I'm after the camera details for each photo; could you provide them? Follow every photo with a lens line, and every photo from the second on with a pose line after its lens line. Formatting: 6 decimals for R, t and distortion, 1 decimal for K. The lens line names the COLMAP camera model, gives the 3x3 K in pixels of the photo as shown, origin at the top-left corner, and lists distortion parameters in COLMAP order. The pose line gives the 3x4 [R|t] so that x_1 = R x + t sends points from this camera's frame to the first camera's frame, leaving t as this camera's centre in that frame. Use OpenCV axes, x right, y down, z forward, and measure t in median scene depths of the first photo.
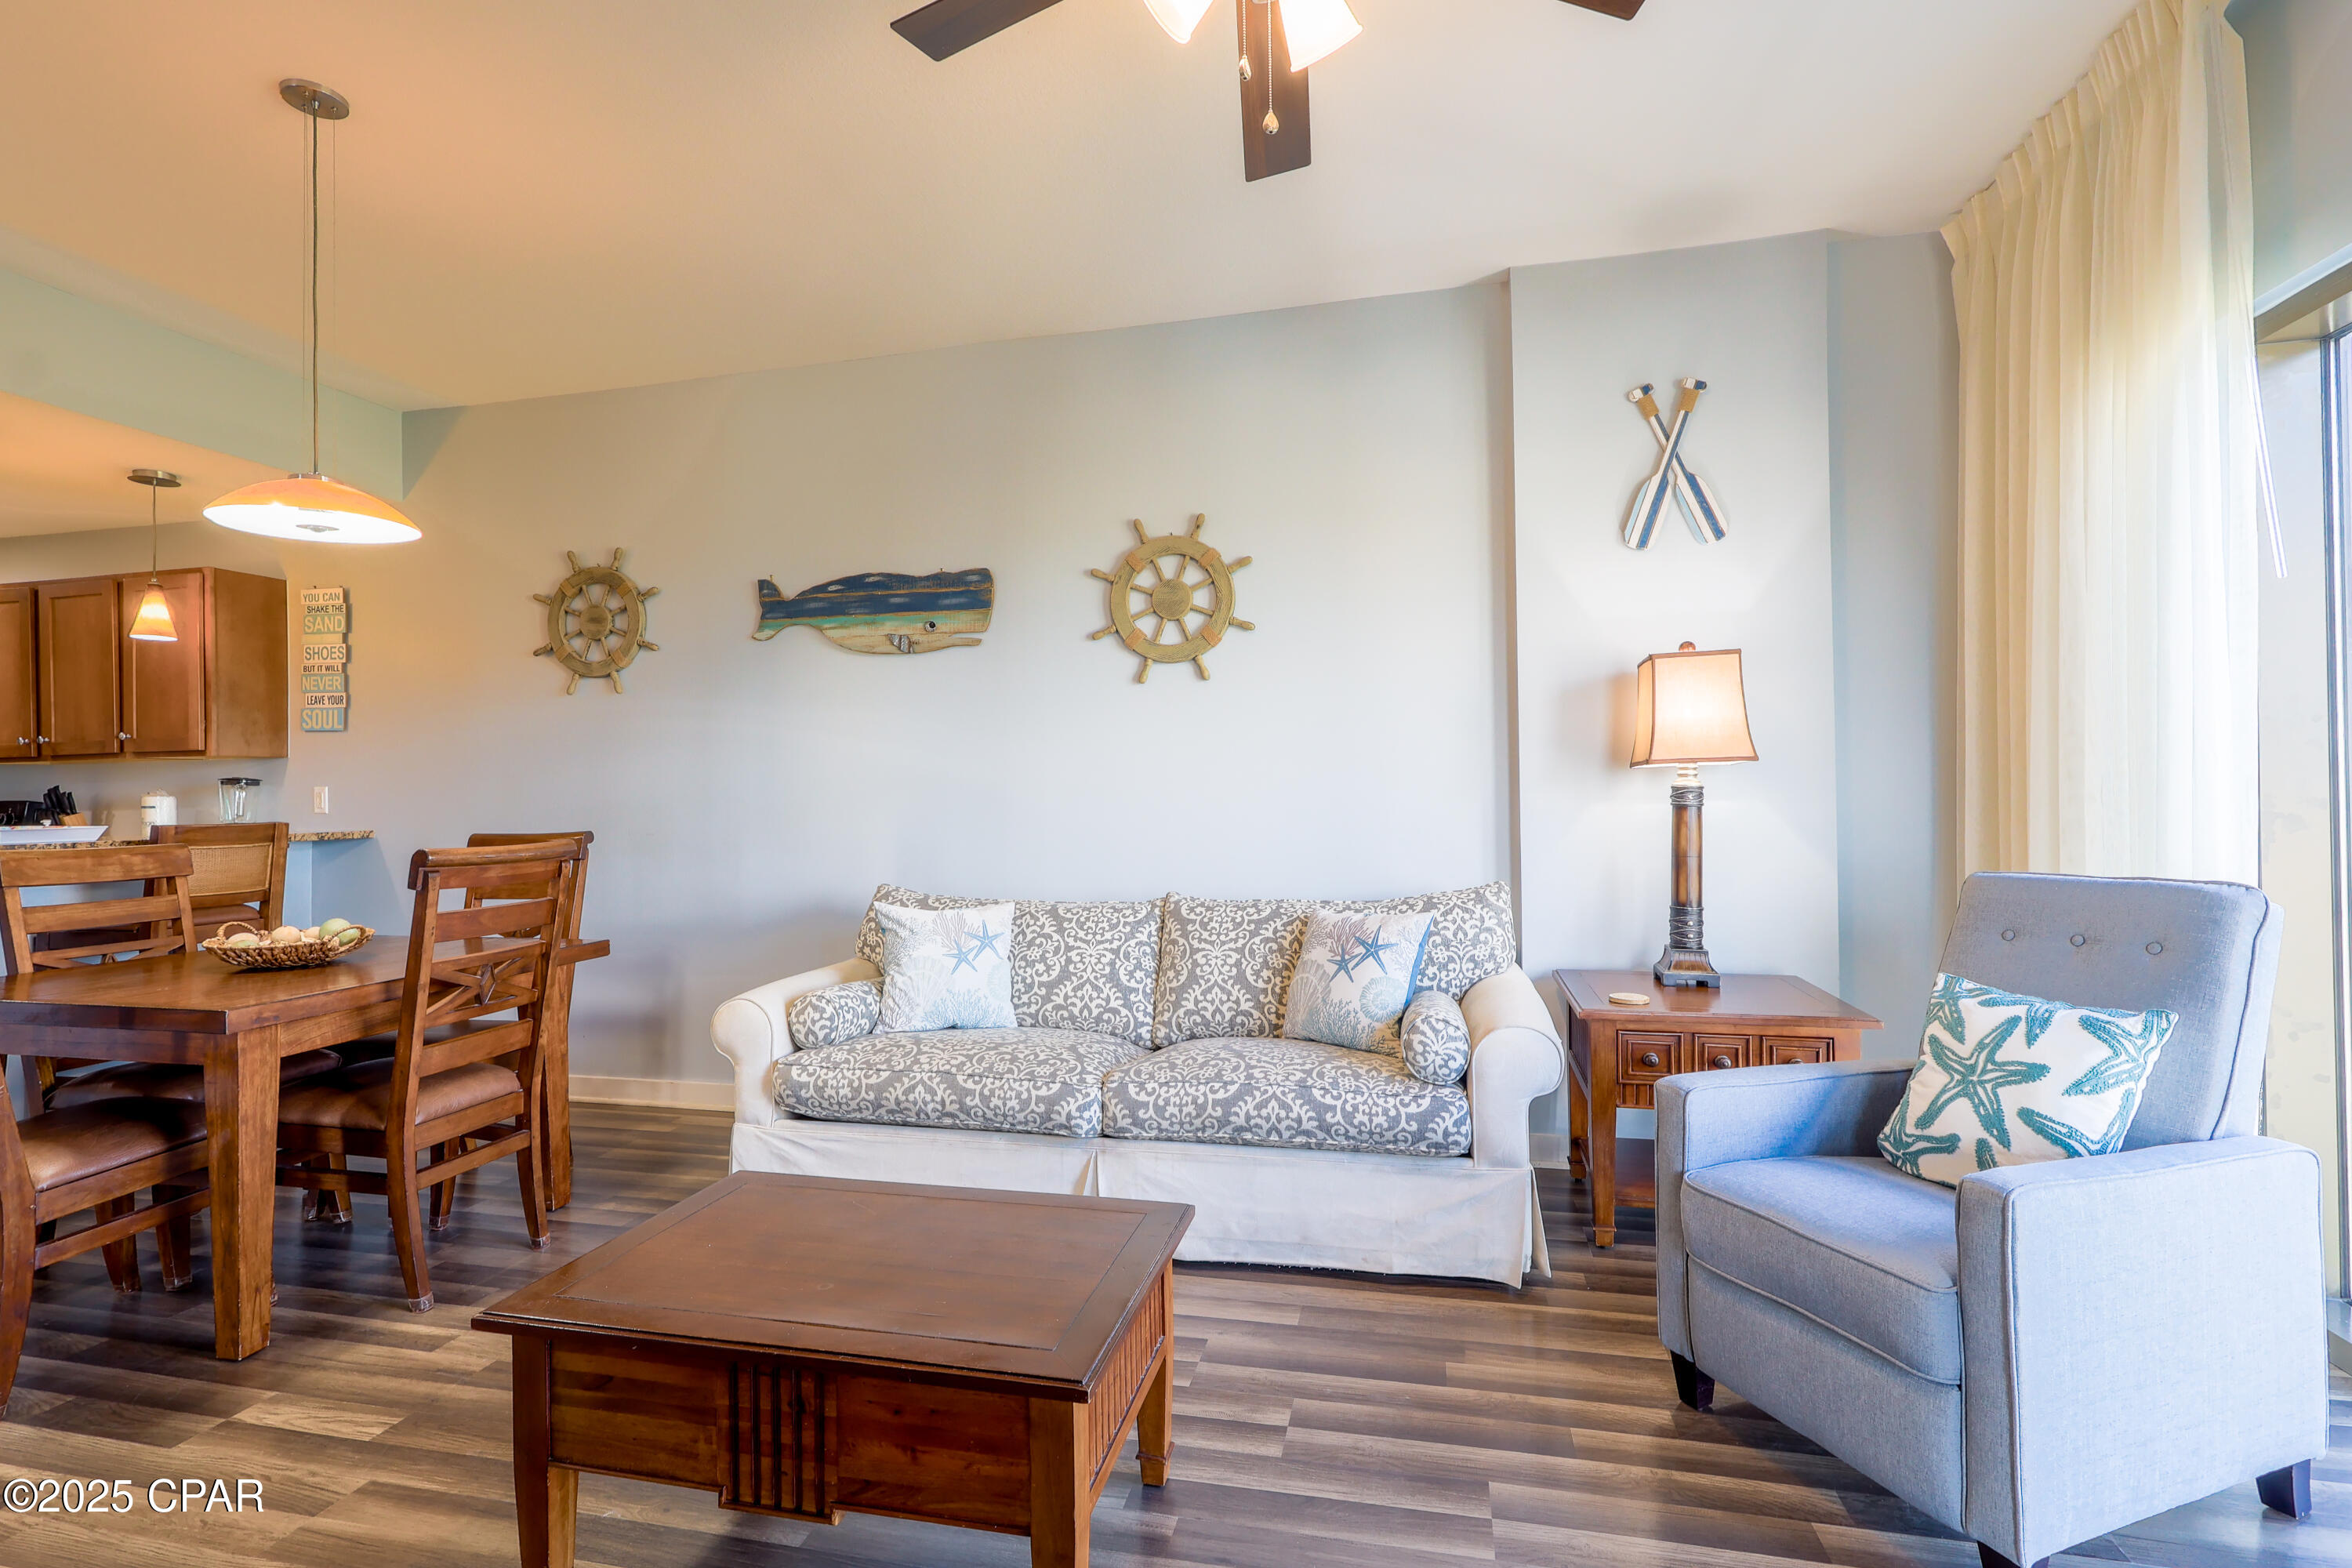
lens RADIAL K [[1092.4, 0, 1180.0], [0, 1092.4, 781.6], [0, 0, 1]] dist [-0.002512, 0.000415]
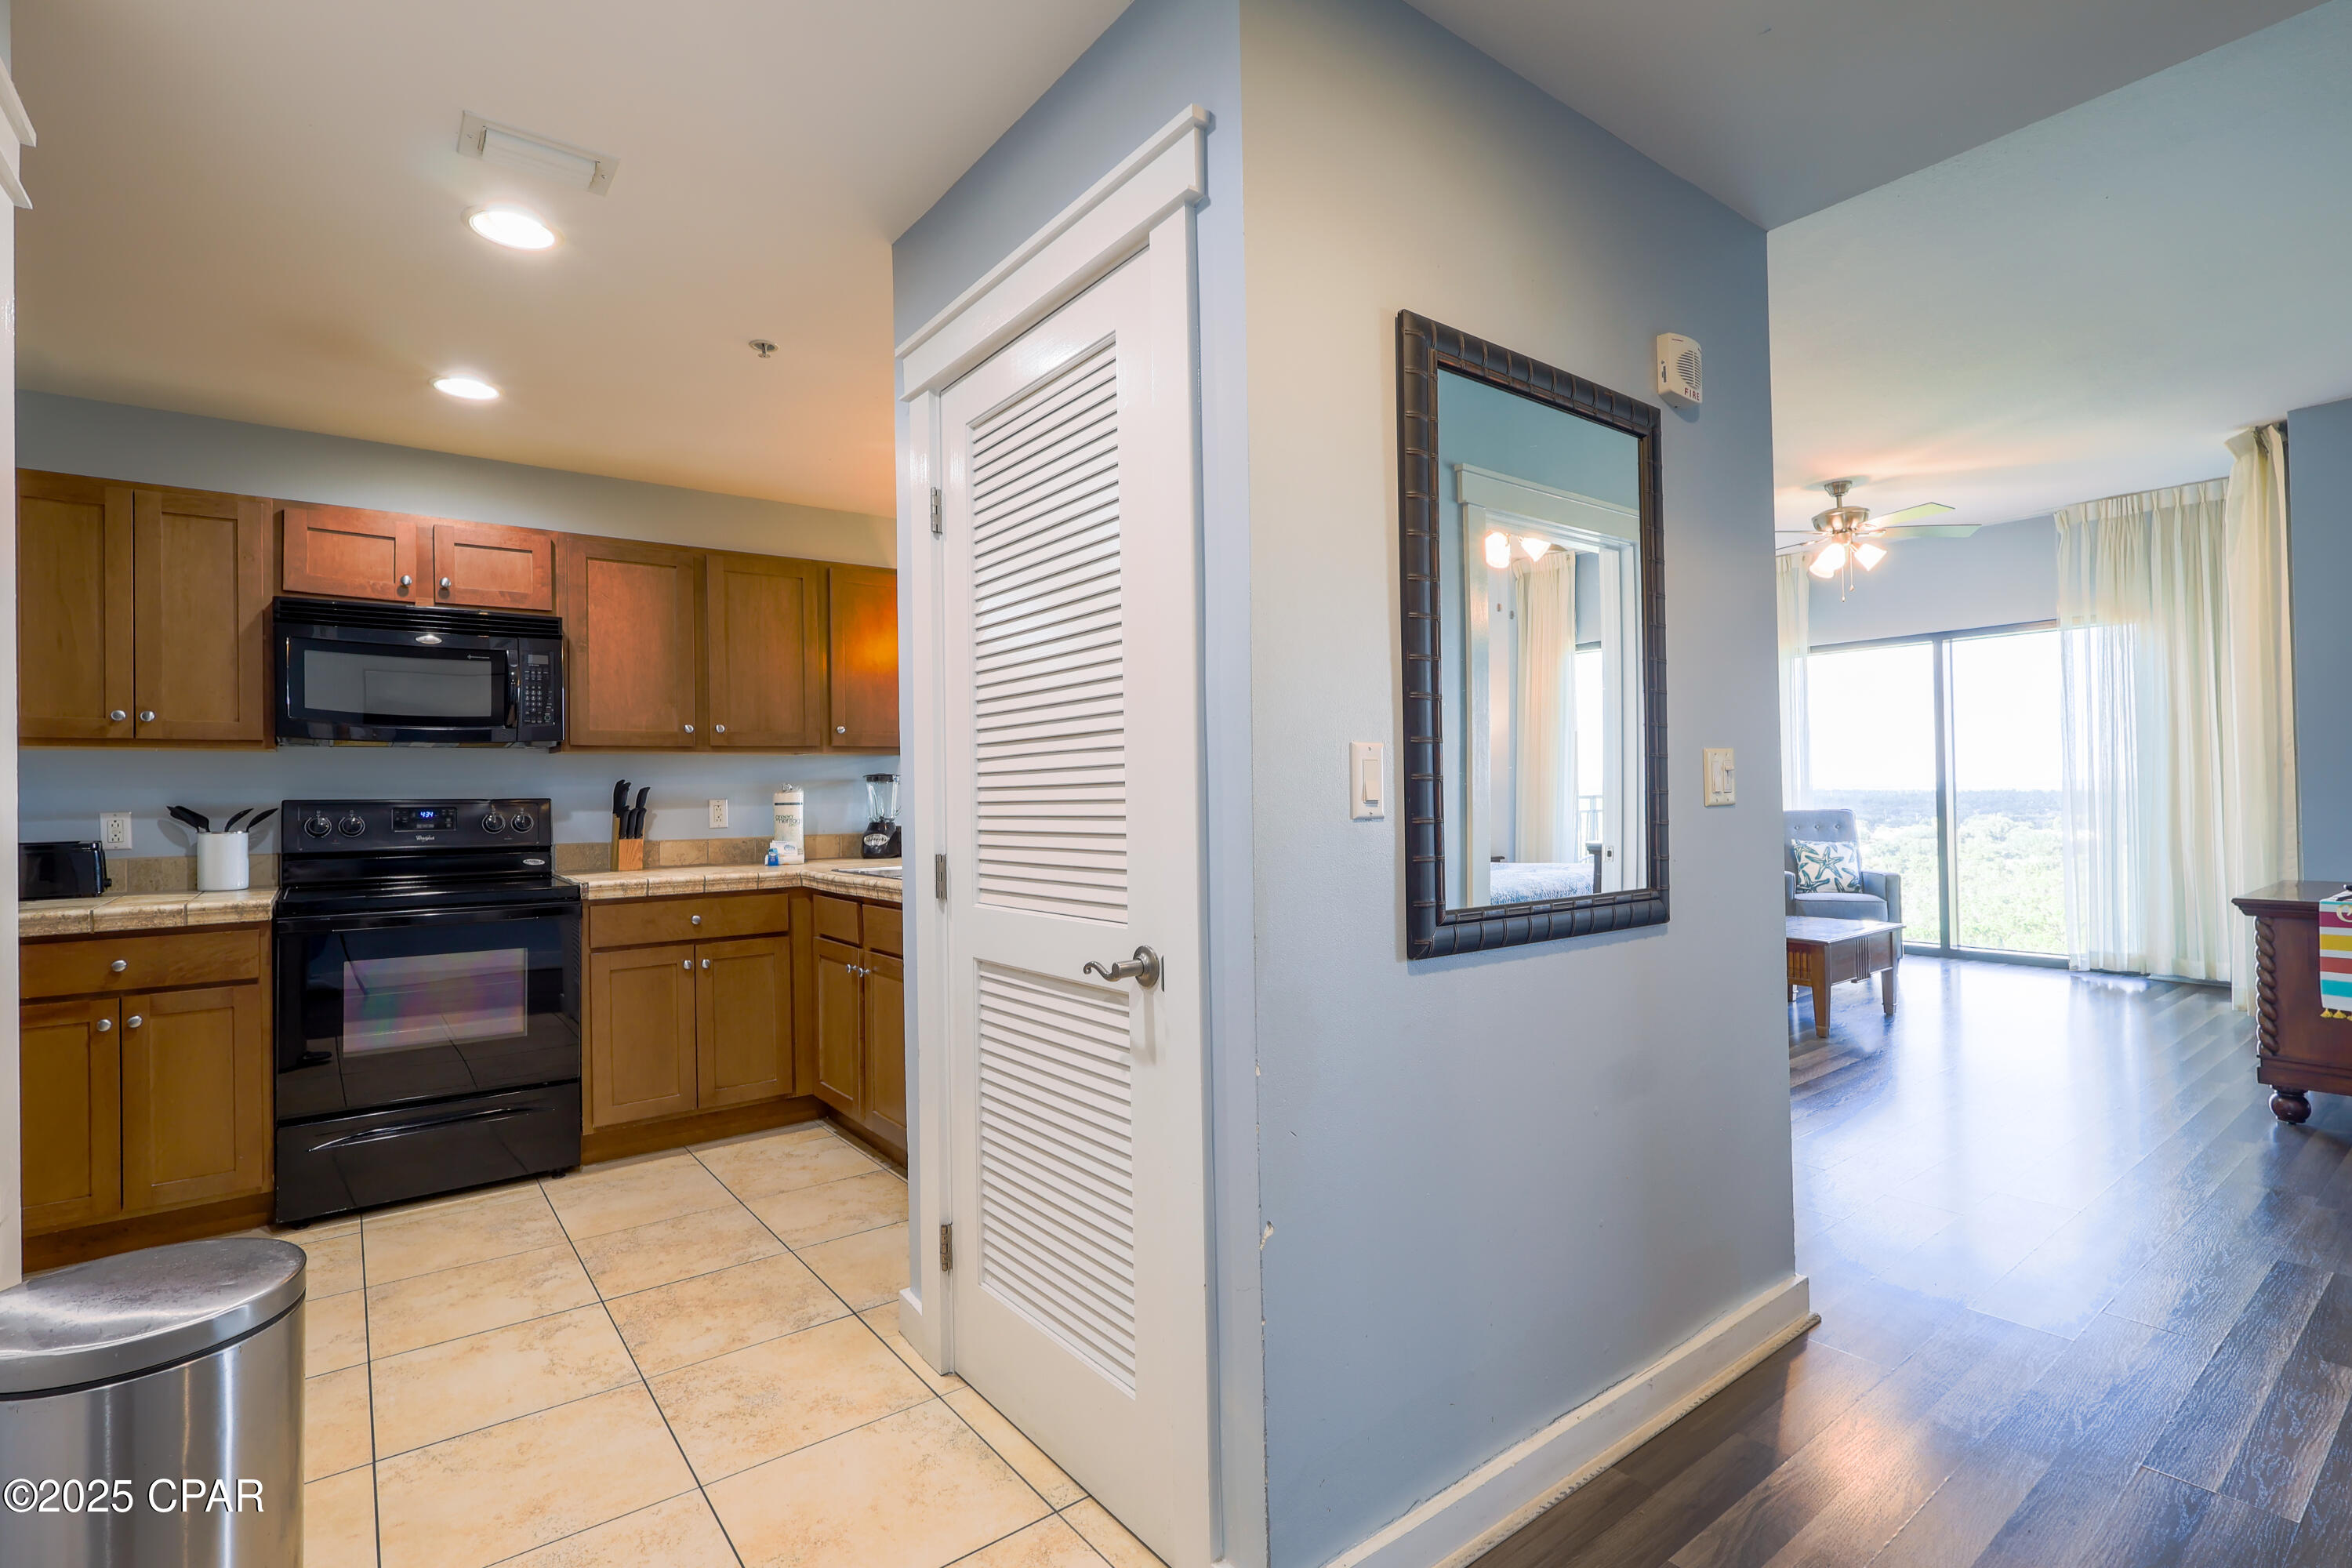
lens RADIAL K [[1086.0, 0, 1175.4], [0, 1086.0, 784.3], [0, 0, 1]] dist [-0.000988, 0.000333]
pose [[0.636737, 0.007957, 0.771040, -2.039680], [0.001175, 0.999936, -0.011290, 0.025066], [-0.771080, 0.008094, 0.636687, 0.197323]]
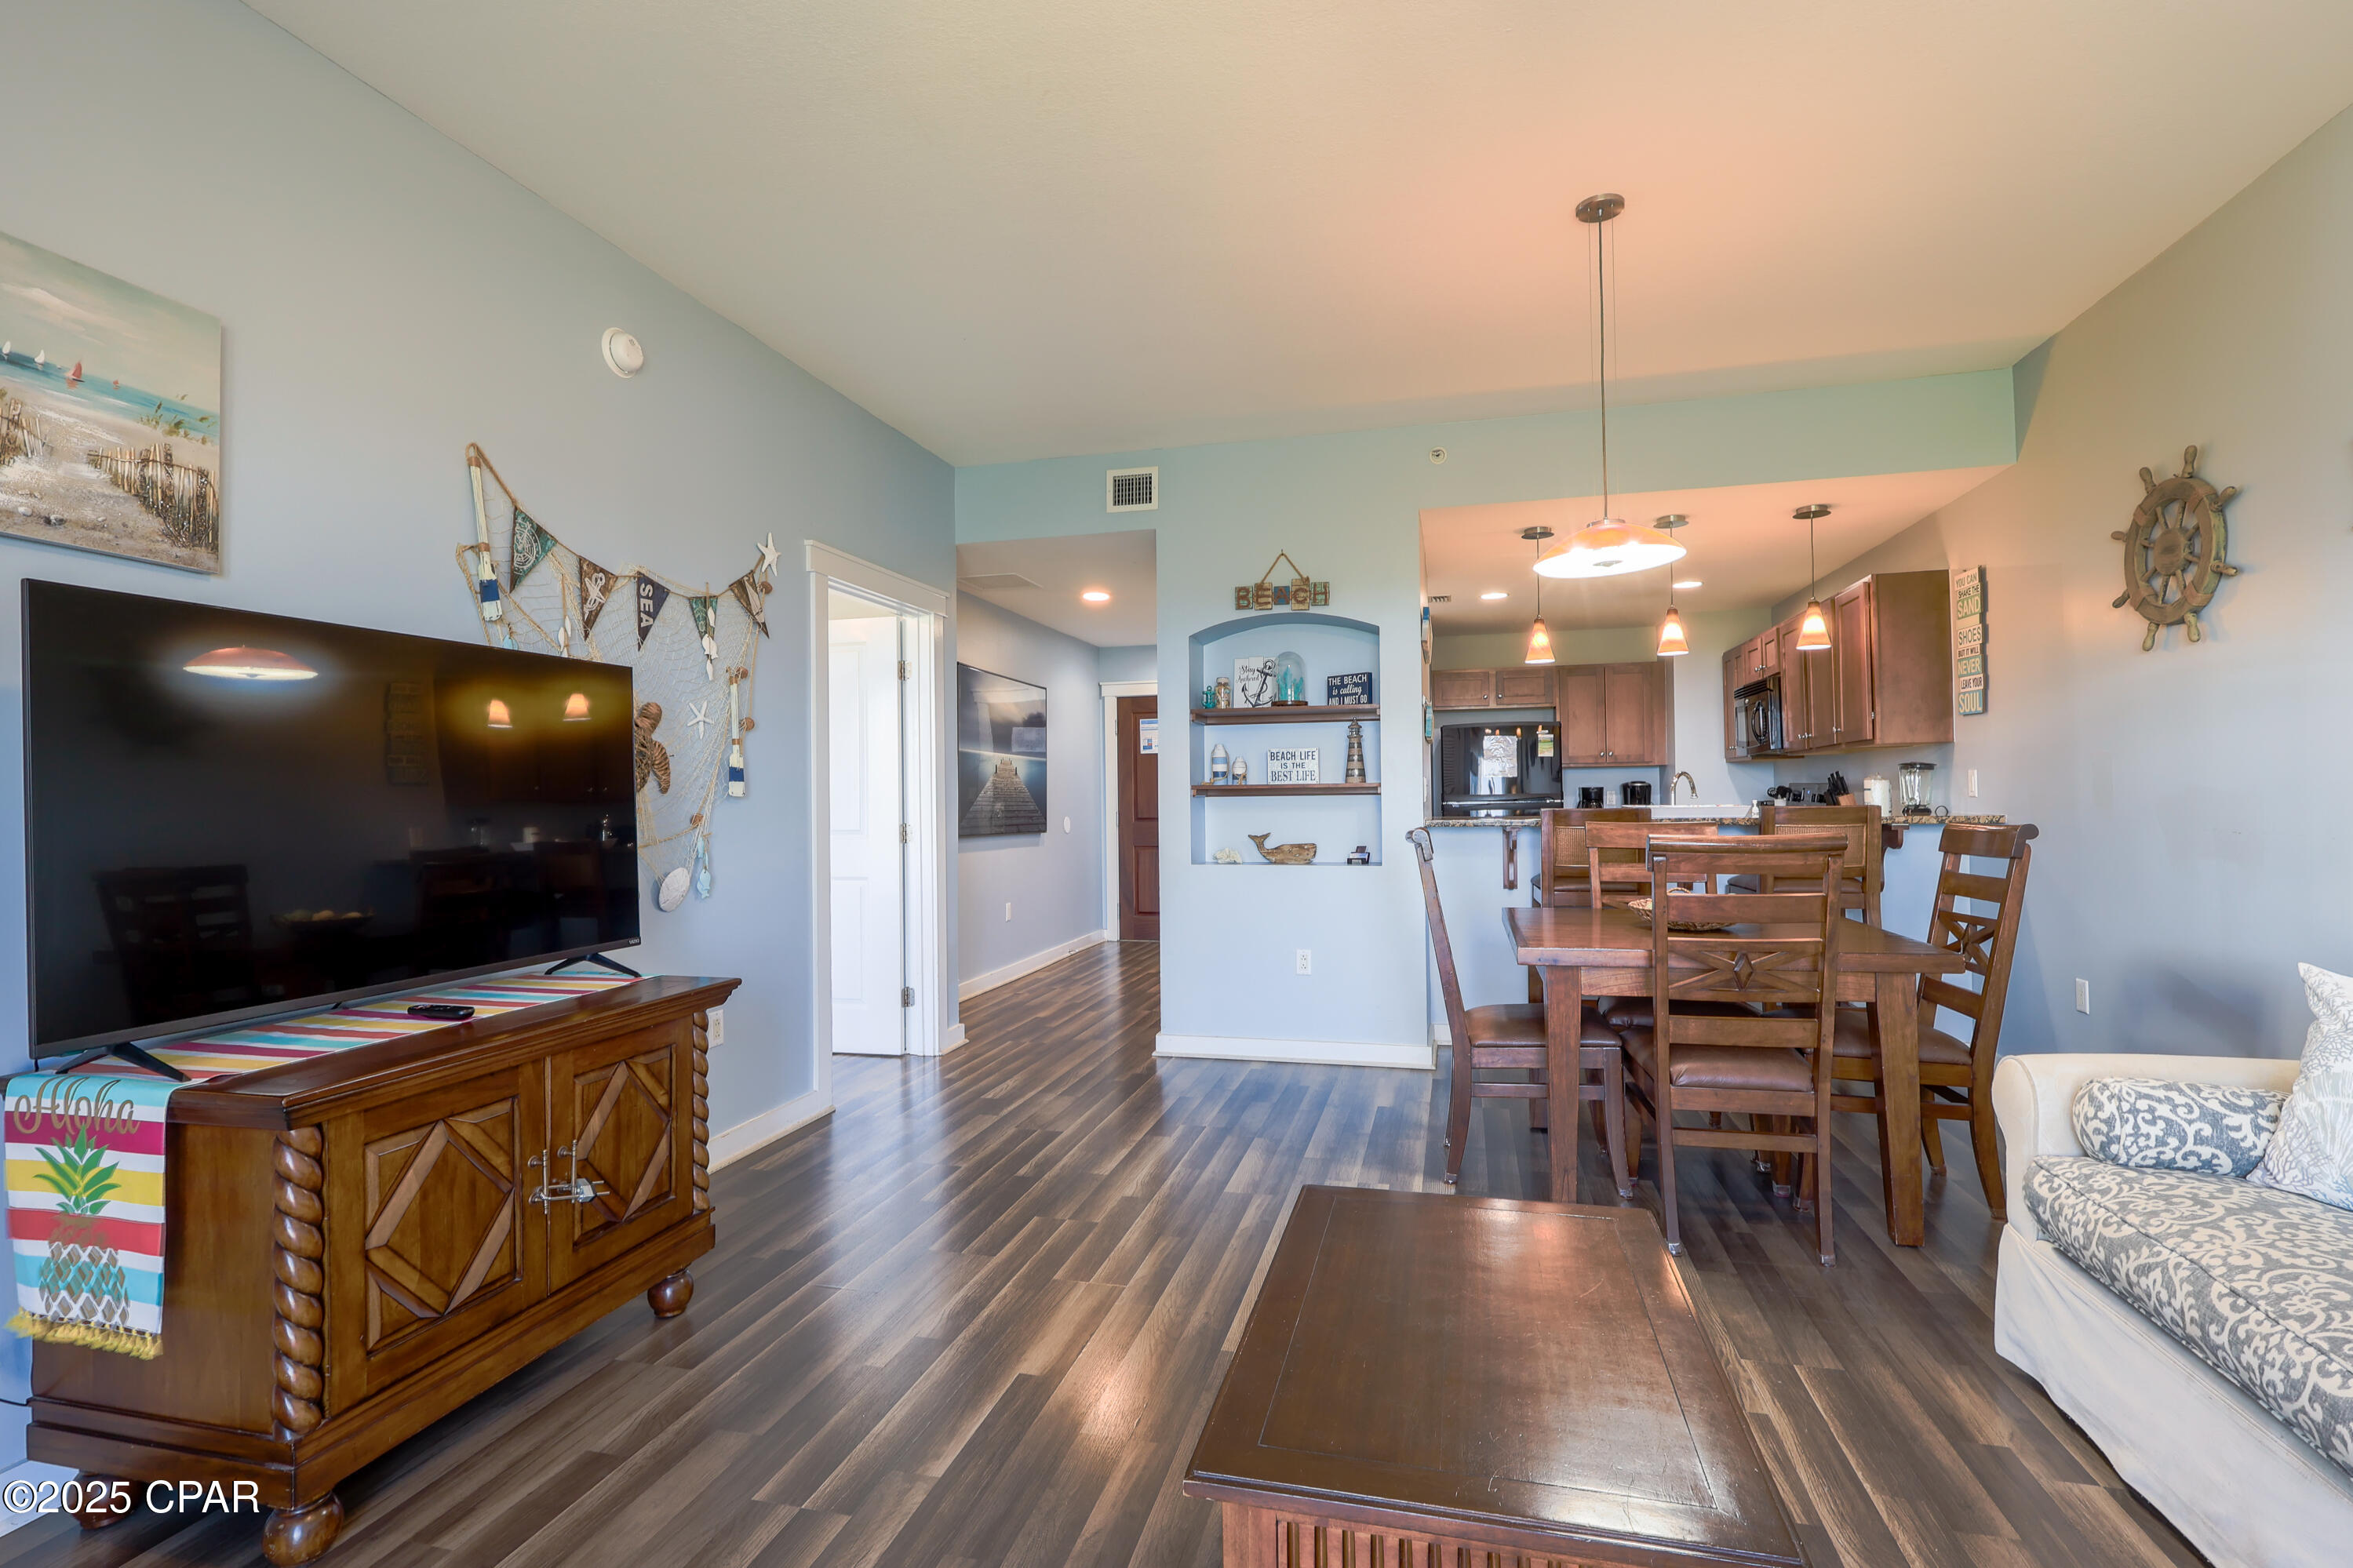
lens RADIAL K [[1093.0, 0, 1177.4], [0, 1093.0, 780.3], [0, 0, 1]] dist [-0.001369, 0.000537]
pose [[-0.025401, -0.002348, -0.999675, 0.320276], [0.024444, 0.999697, -0.002969, -0.001003], [0.999378, -0.024512, -0.025336, 0.415486]]
